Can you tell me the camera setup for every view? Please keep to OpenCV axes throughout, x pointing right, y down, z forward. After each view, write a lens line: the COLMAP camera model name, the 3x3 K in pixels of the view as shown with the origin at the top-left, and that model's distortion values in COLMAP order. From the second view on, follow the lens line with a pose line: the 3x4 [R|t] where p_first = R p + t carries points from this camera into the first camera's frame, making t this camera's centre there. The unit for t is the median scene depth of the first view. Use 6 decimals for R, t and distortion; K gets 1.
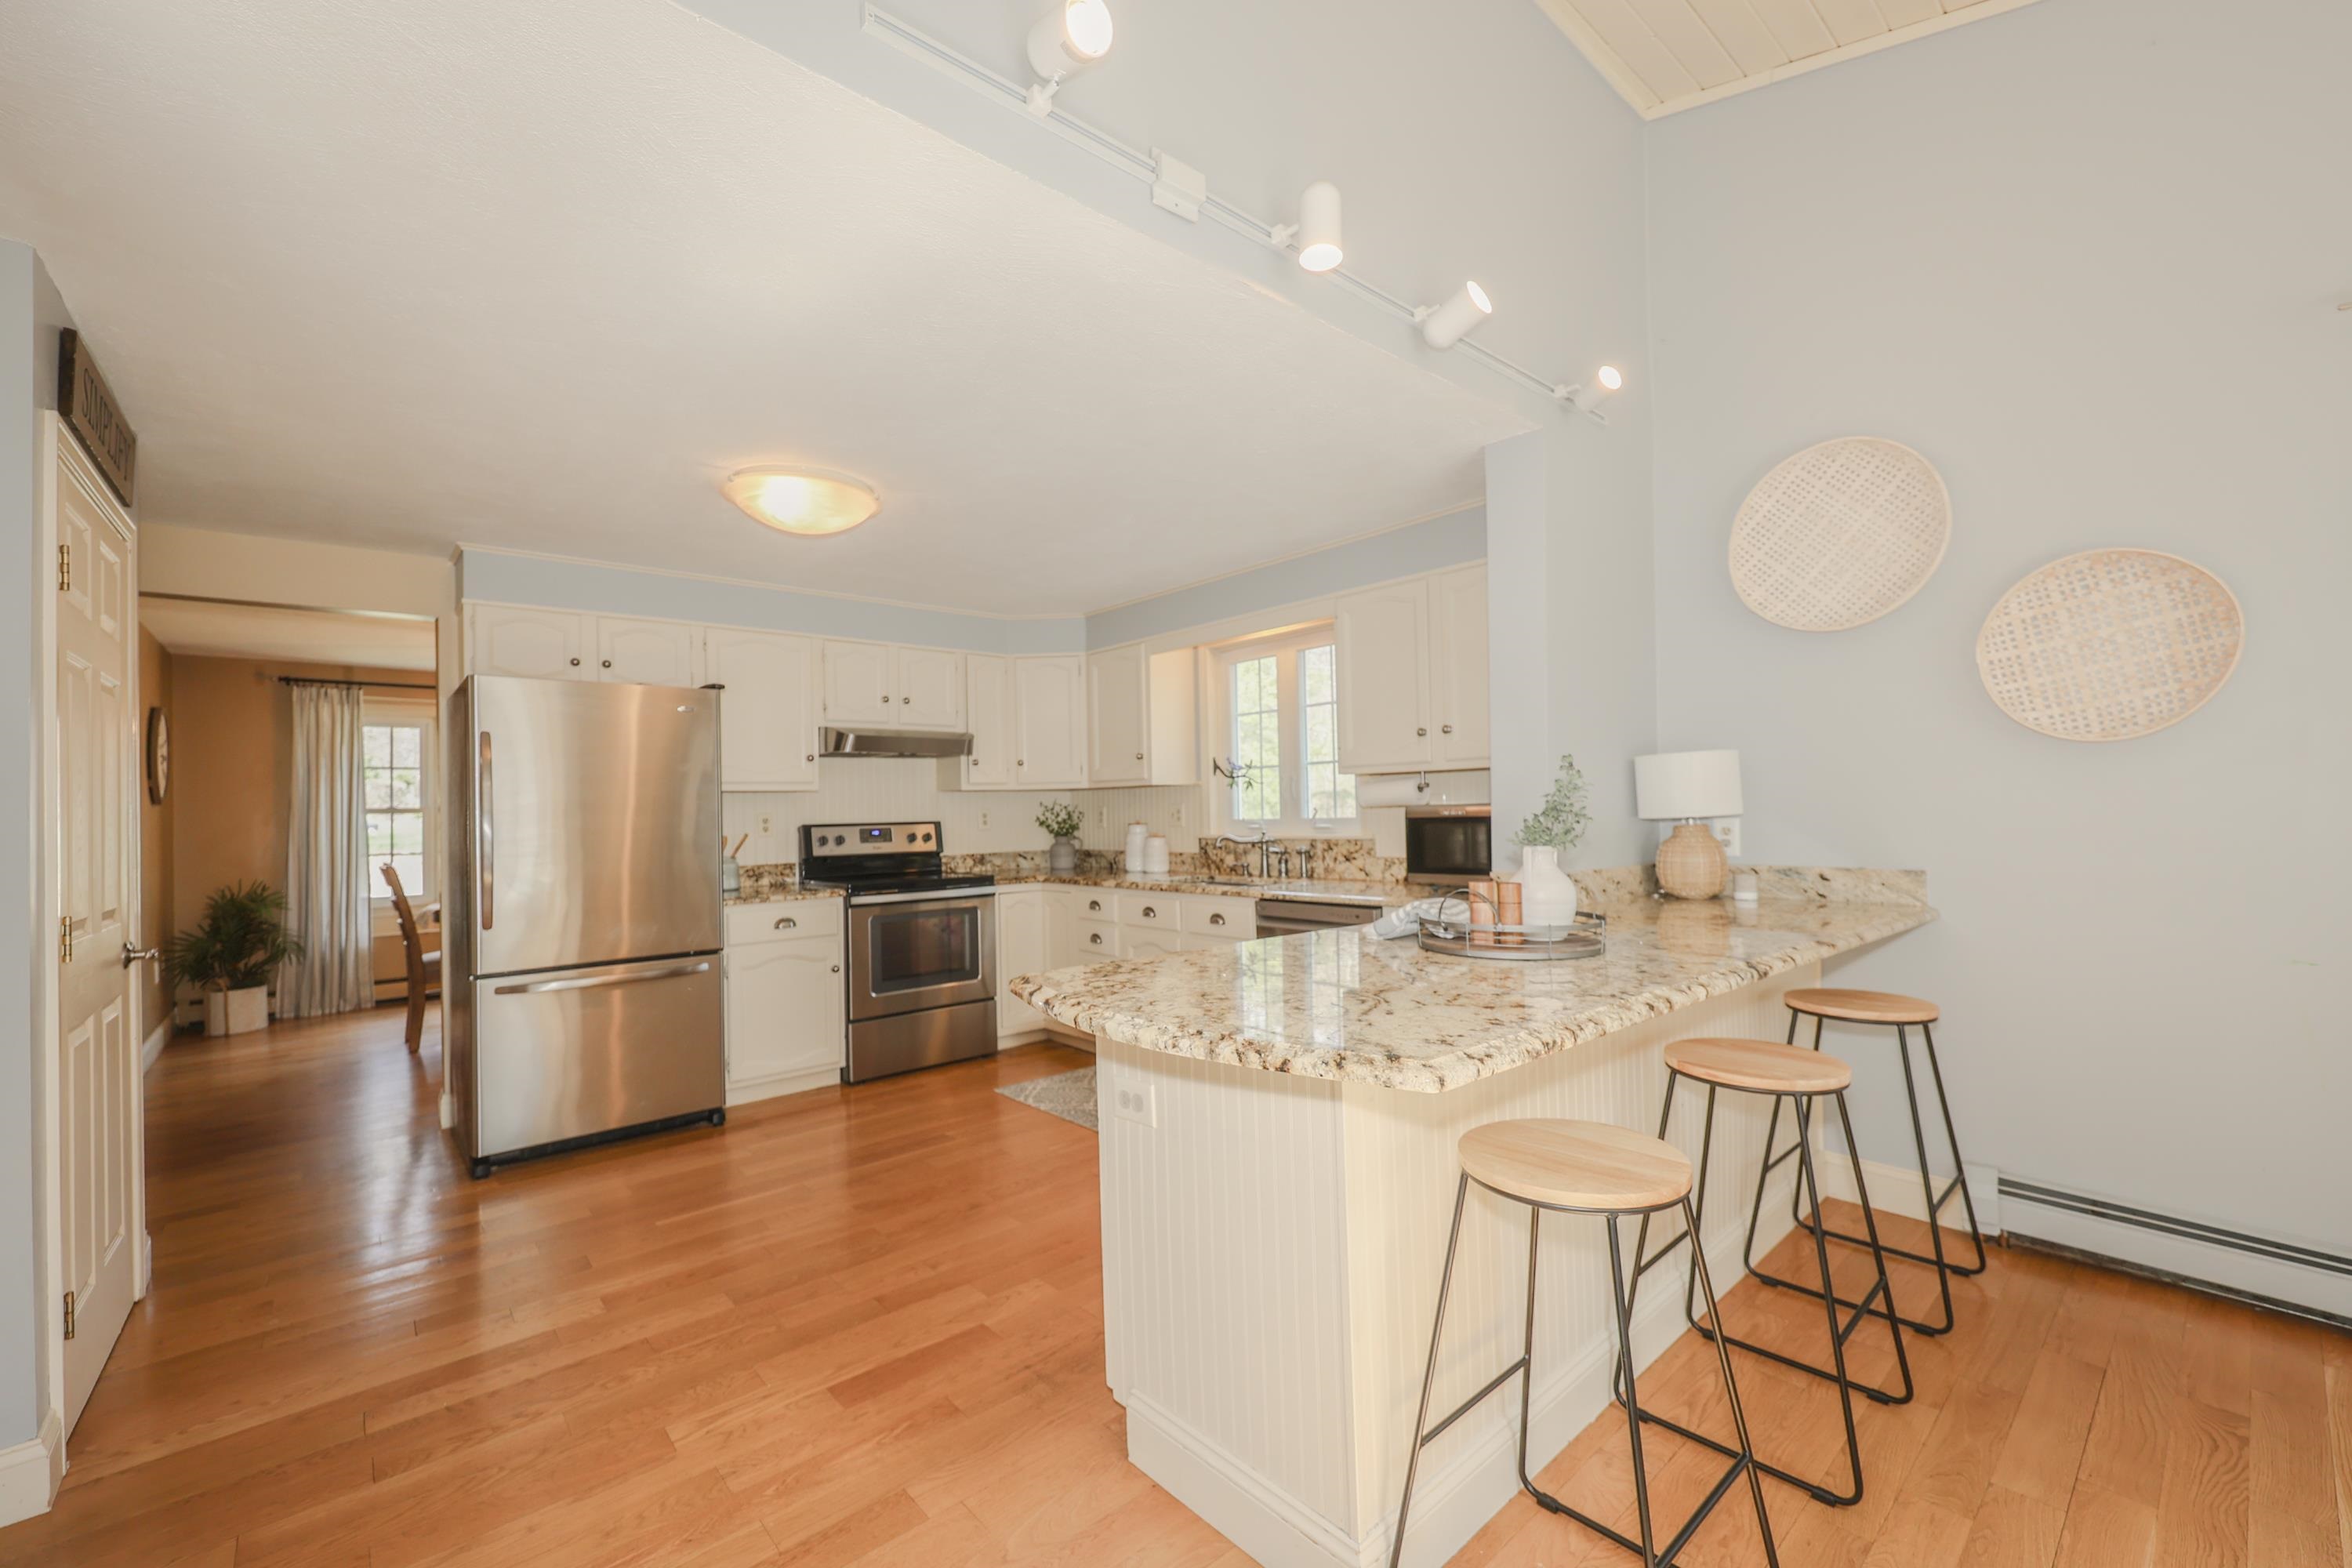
lens RADIAL K [[965.6, 0, 1160.6], [0, 965.6, 797.8], [0, 0, 1]] dist [0.000717, 0.001172]
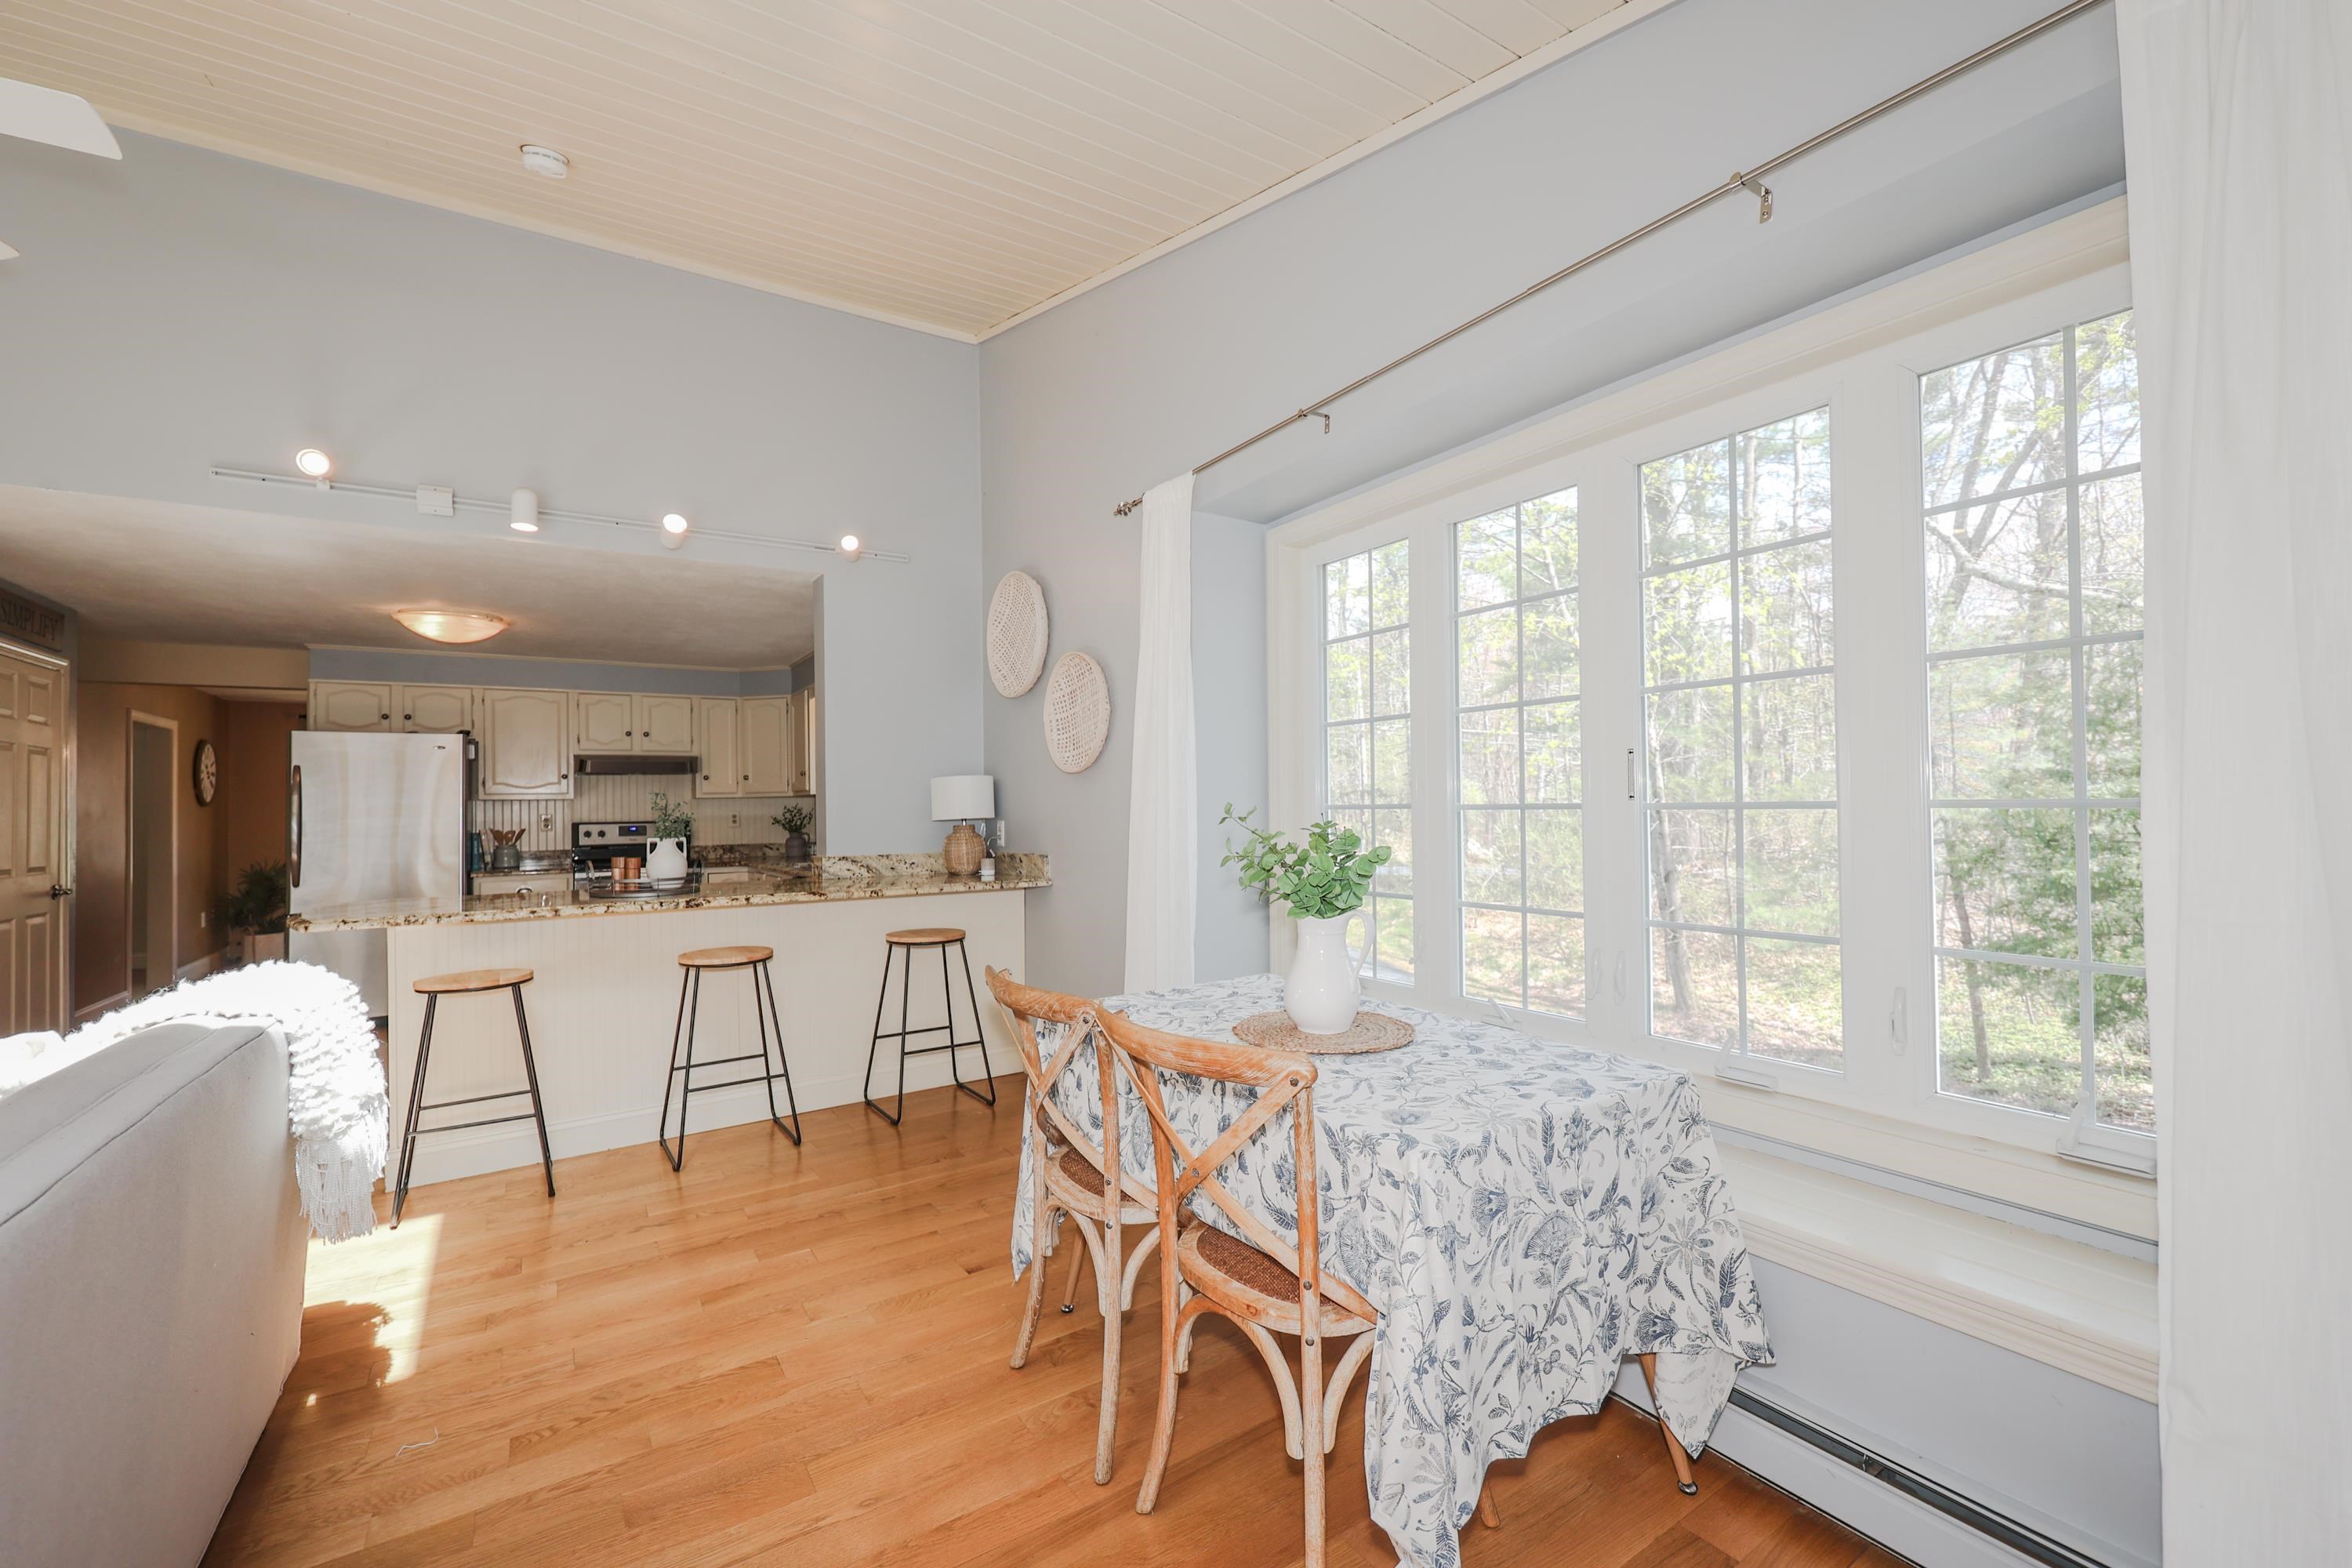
lens RADIAL K [[965.6, 0, 1145.4], [0, 965.6, 785.4], [0, 0, 1]] dist [0.000717, 0.001172]
pose [[0.989366, -0.000313, -0.145448, 0.659324], [-0.001203, 0.999946, -0.010333, -0.012763], [0.145443, 0.010398, 0.989312, -0.279063]]
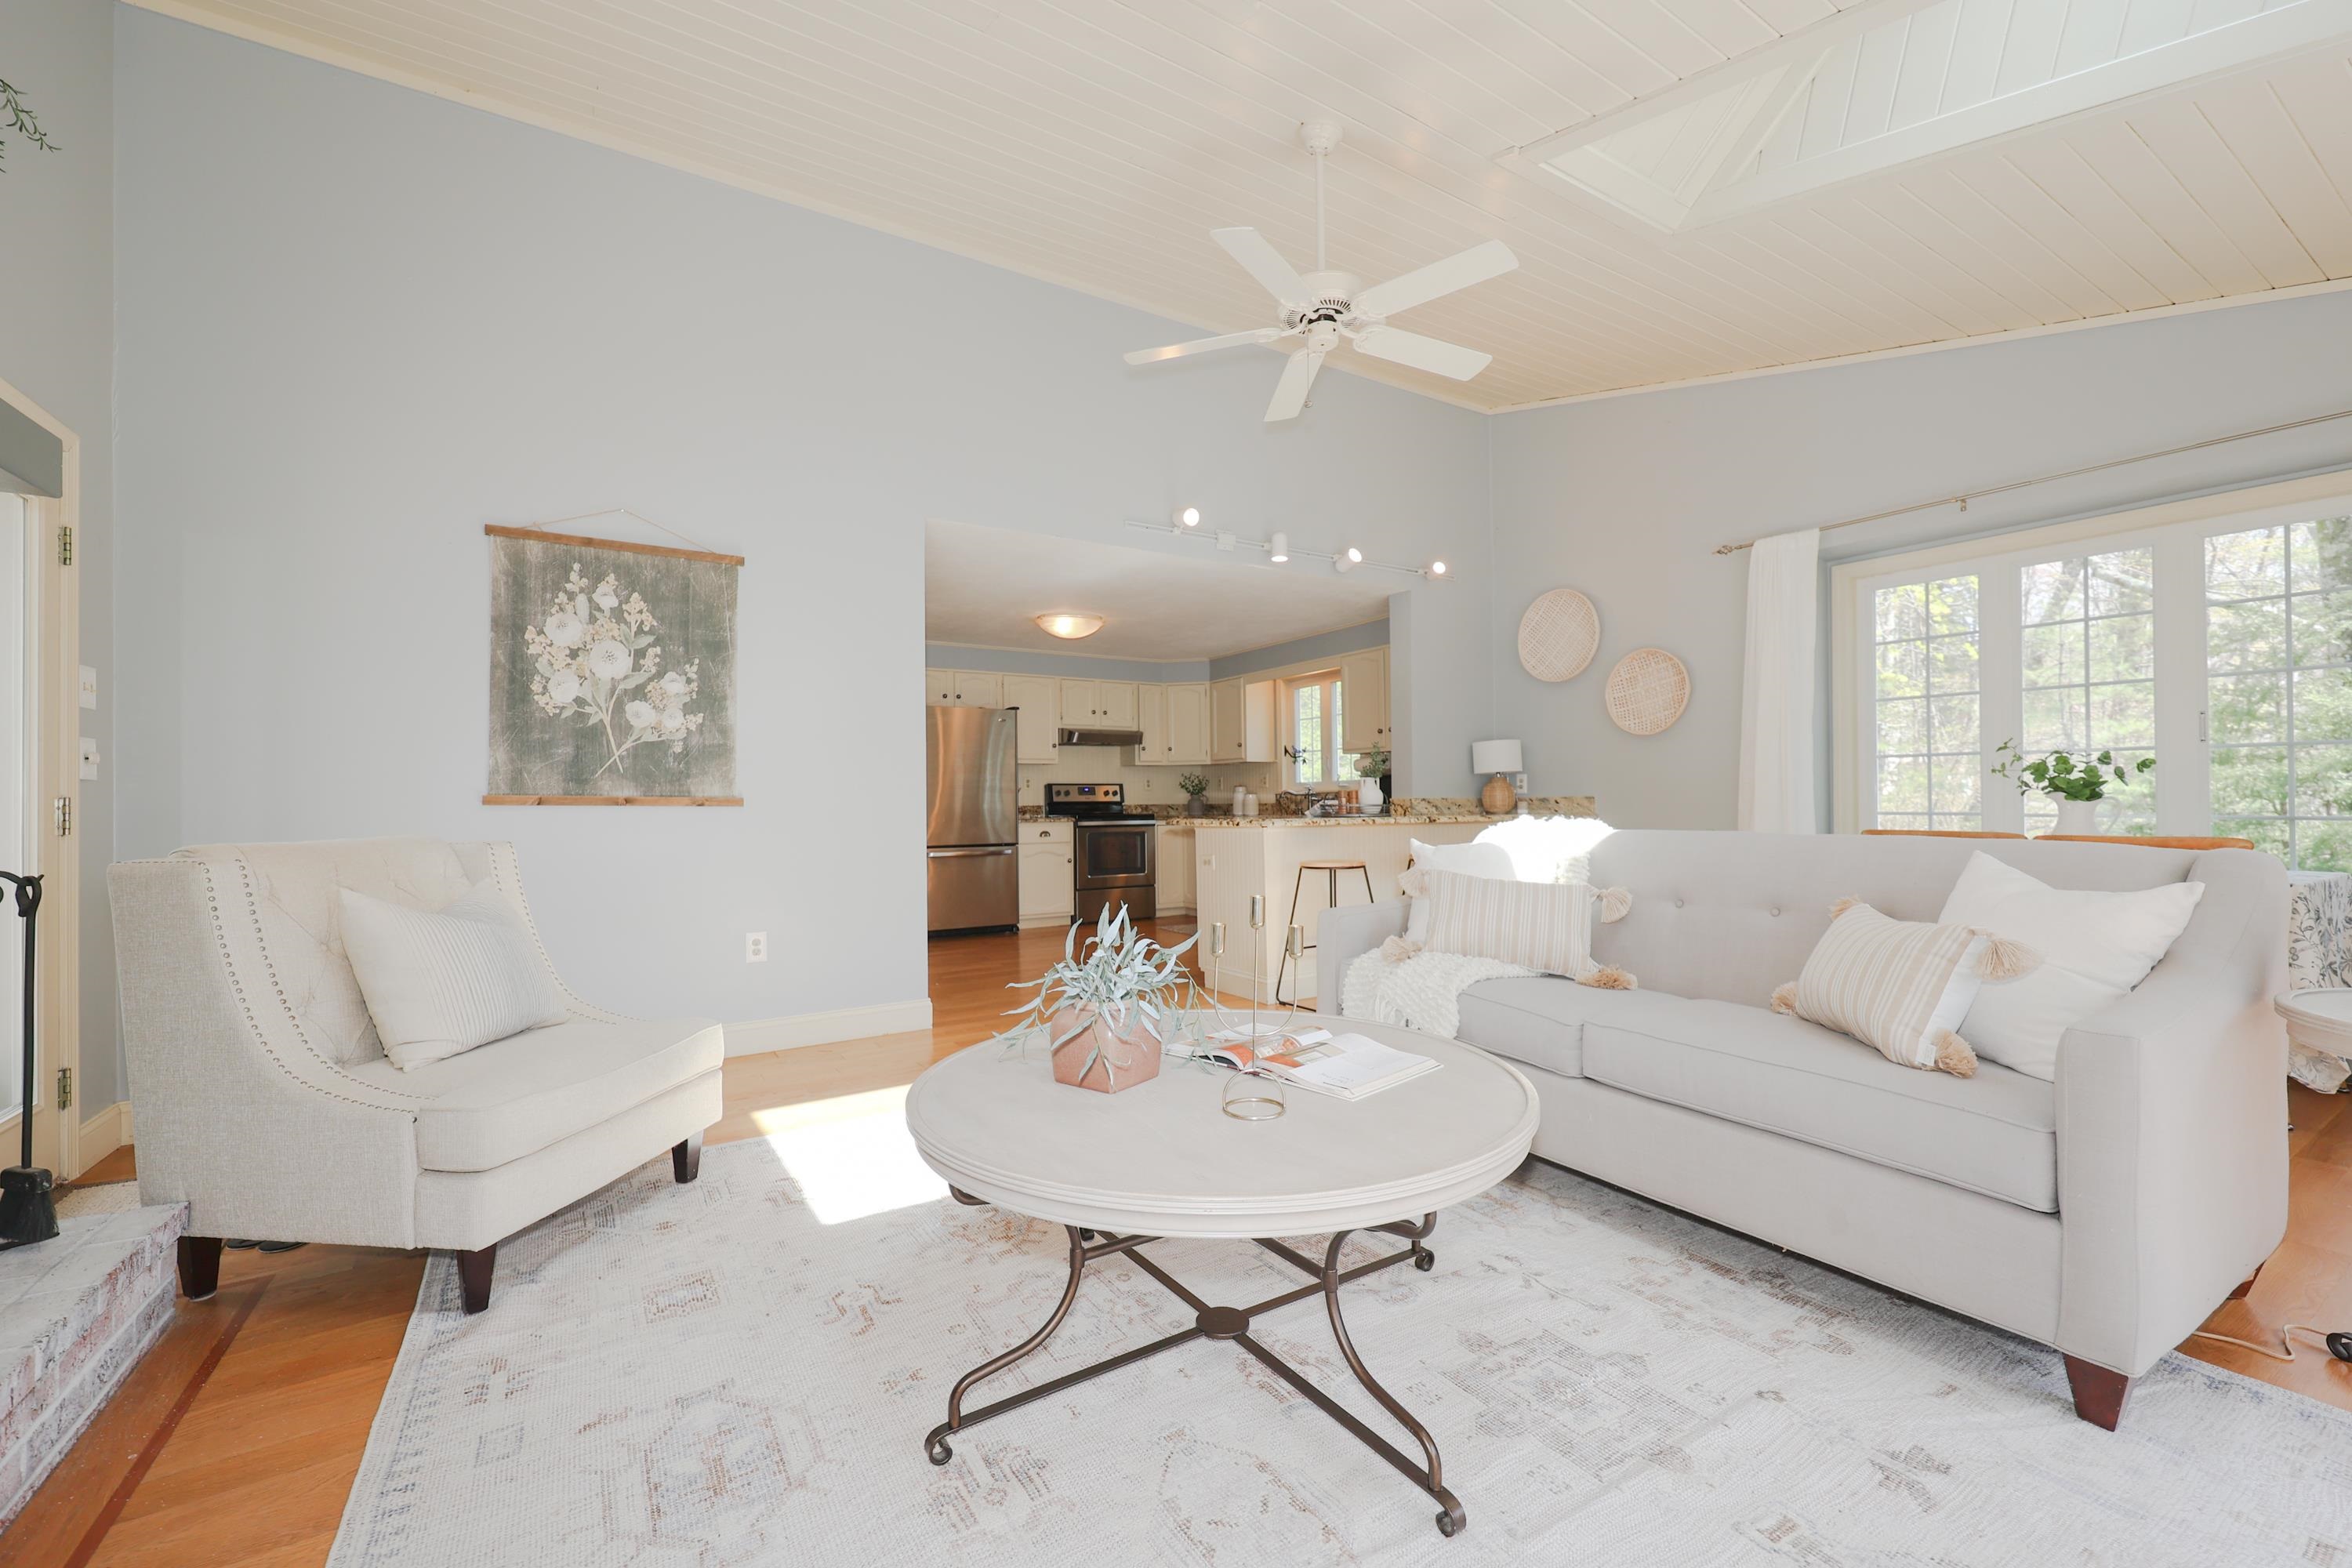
lens RADIAL K [[965.6, 0, 1161.6], [0, 965.6, 786.5], [0, 0, 1]] dist [0.000717, 0.001172]
pose [[0.988231, 0.005250, -0.152876, 0.102432], [-0.006192, 0.999965, -0.005690, 0.040982], [0.152840, 0.006569, 0.988229, -0.696699]]
